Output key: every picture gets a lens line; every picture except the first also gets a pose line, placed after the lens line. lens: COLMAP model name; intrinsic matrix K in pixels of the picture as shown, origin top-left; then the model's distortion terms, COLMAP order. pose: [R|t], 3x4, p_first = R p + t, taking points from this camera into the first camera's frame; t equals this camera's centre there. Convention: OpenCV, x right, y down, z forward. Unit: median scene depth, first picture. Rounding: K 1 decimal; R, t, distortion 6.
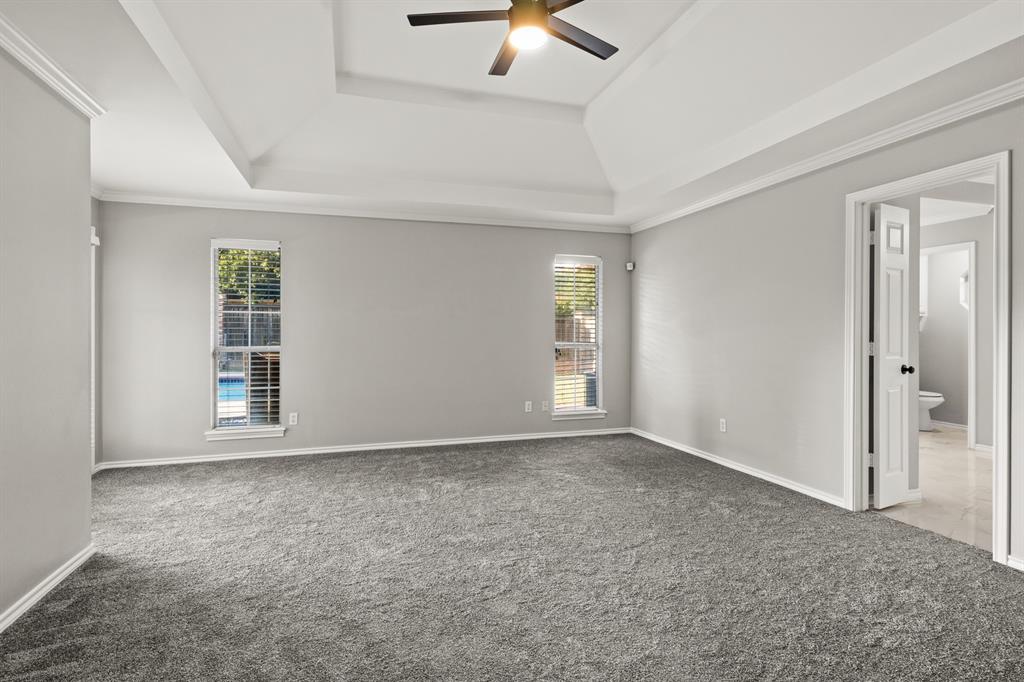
lens RADIAL K [[514.0, 0, 520.8], [0, 514.0, 335.7], [0, 0, 1]] dist [0.000913, -0.000847]
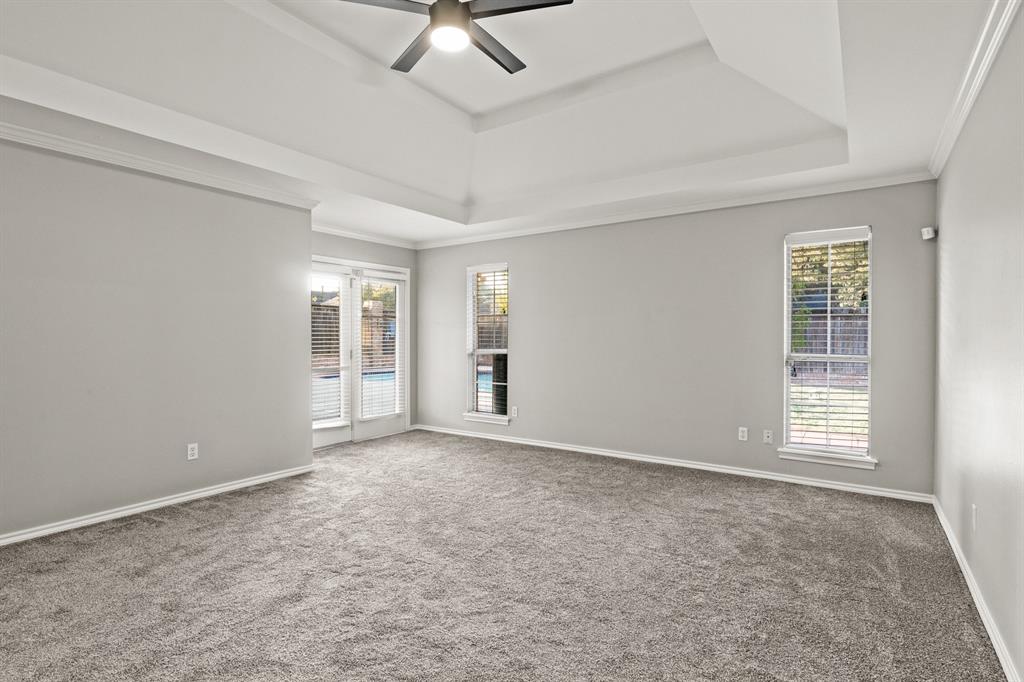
lens RADIAL K [[514.0, 0, 516.4], [0, 514.0, 340.2], [0, 0, 1]] dist [0.000913, -0.000847]
pose [[0.606569, 0.005042, -0.795015, 0.561886], [-0.010442, 0.999944, -0.001625, -0.000175], [0.794962, 0.009287, 0.606587, 0.327056]]
